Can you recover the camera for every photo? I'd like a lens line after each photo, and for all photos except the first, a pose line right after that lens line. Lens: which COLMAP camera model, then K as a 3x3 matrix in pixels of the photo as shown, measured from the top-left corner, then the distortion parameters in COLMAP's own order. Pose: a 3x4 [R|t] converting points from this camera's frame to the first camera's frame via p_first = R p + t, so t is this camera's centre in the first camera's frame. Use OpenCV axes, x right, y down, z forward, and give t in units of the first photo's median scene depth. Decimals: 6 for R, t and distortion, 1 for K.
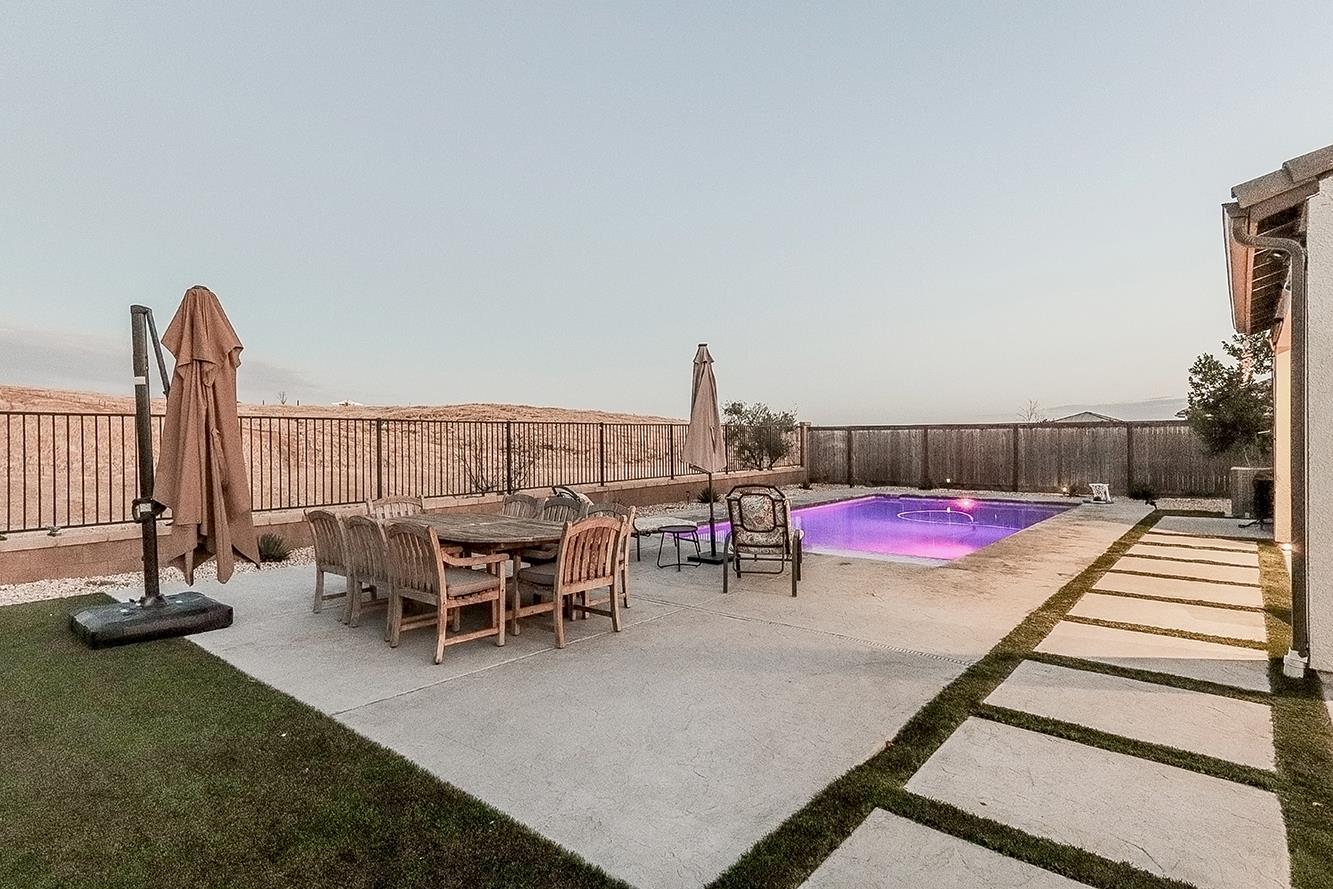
lens RADIAL K [[682.8, 0, 663.1], [0, 682.8, 437.1], [0, 0, 1]] dist [0.020584, 0.000576]
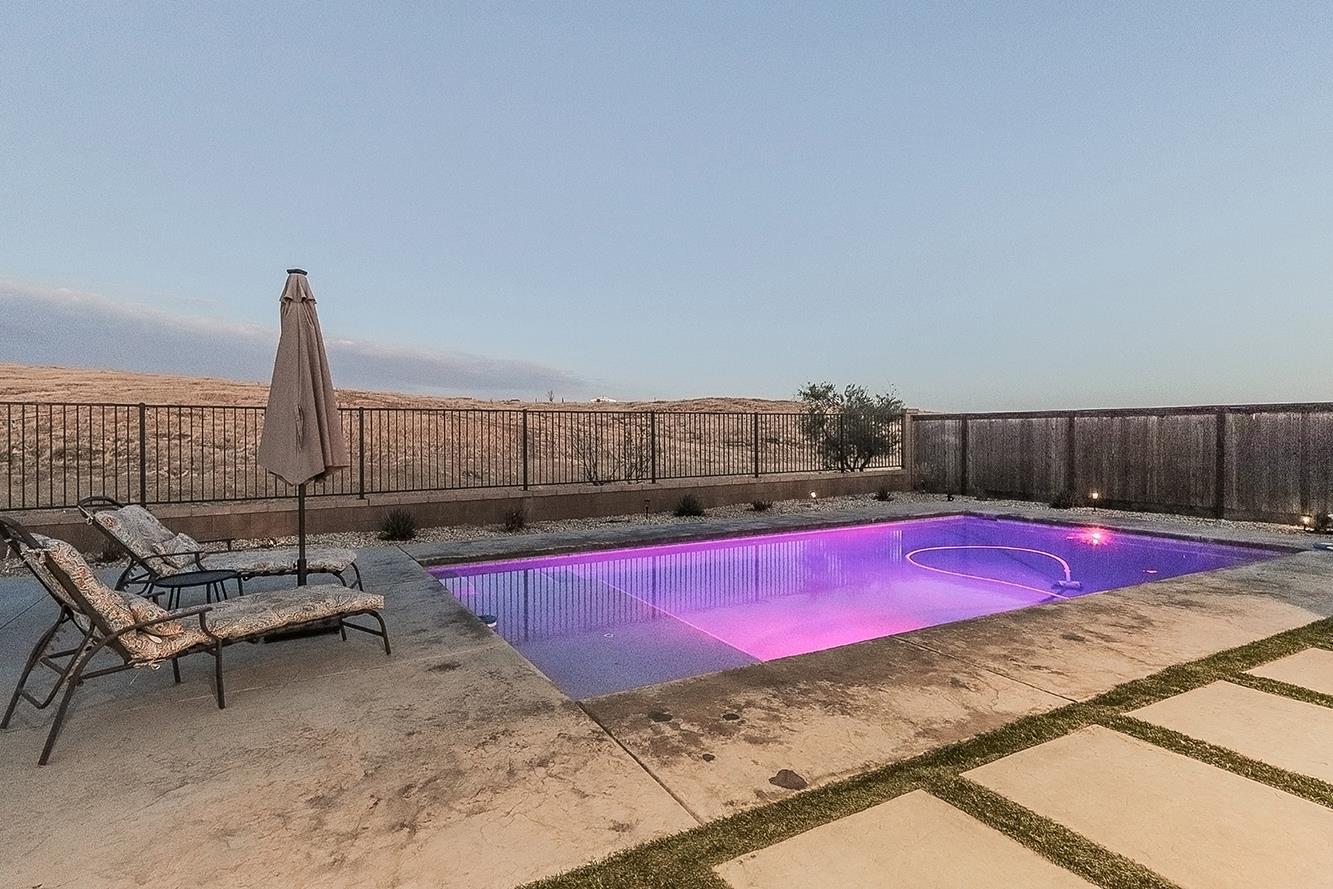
lens RADIAL K [[679.6, 0, 663.2], [0, 679.6, 441.1], [0, 0, 1]] dist [0.020577, 0.000520]
pose [[0.936914, 0.005904, -0.349511, 0.320834], [-0.000588, 0.999883, 0.015312, 0.002658], [0.349561, -0.014140, 0.936807, 0.308647]]
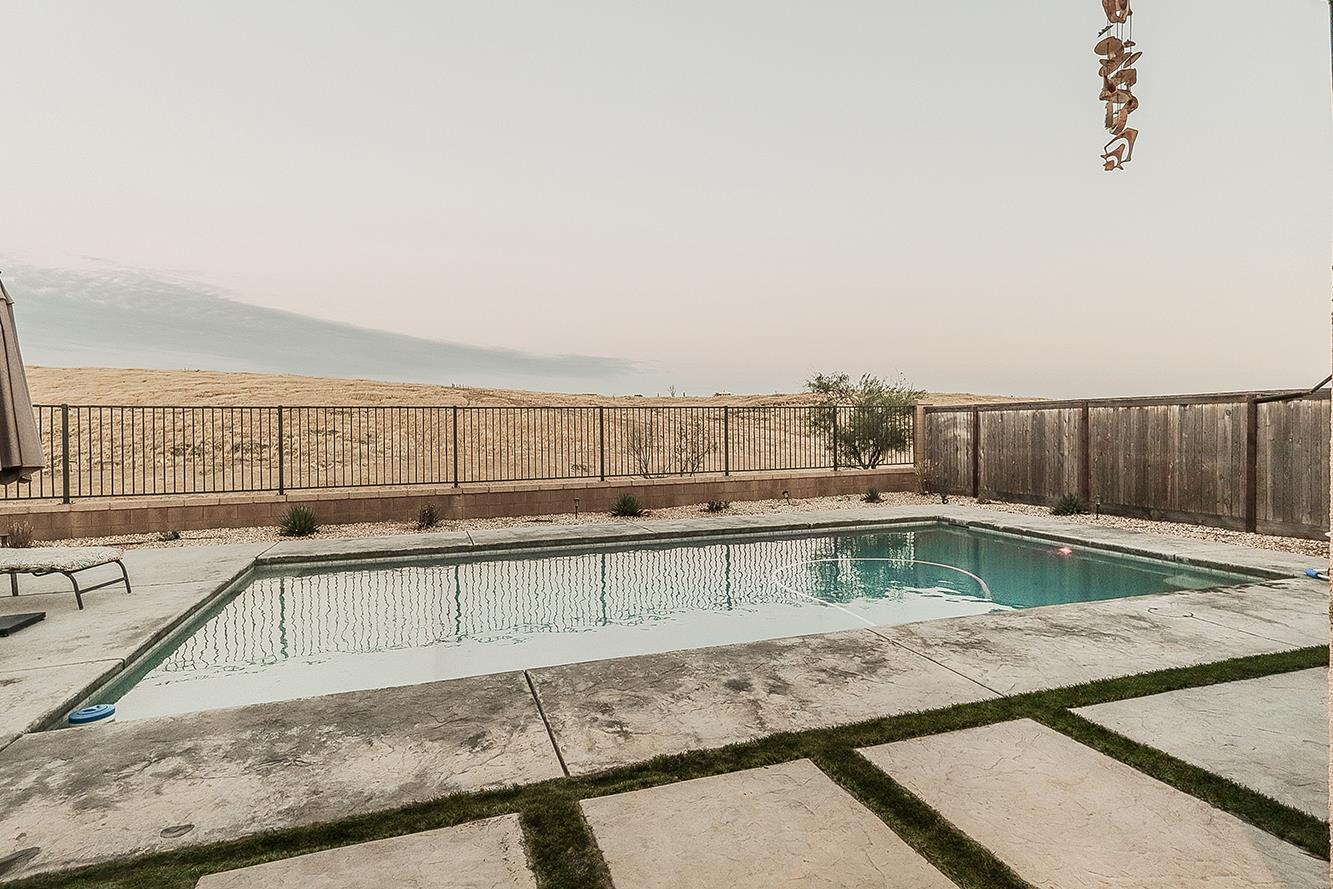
lens RADIAL K [[676.9, 0, 663.4], [0, 676.9, 435.3], [0, 0, 1]] dist [0.020172, 0.000489]
pose [[0.857586, 0.003205, -0.514330, 0.492604], [0.005314, 0.999872, 0.015091, 0.001625], [0.514313, -0.015675, 0.857459, 0.440251]]
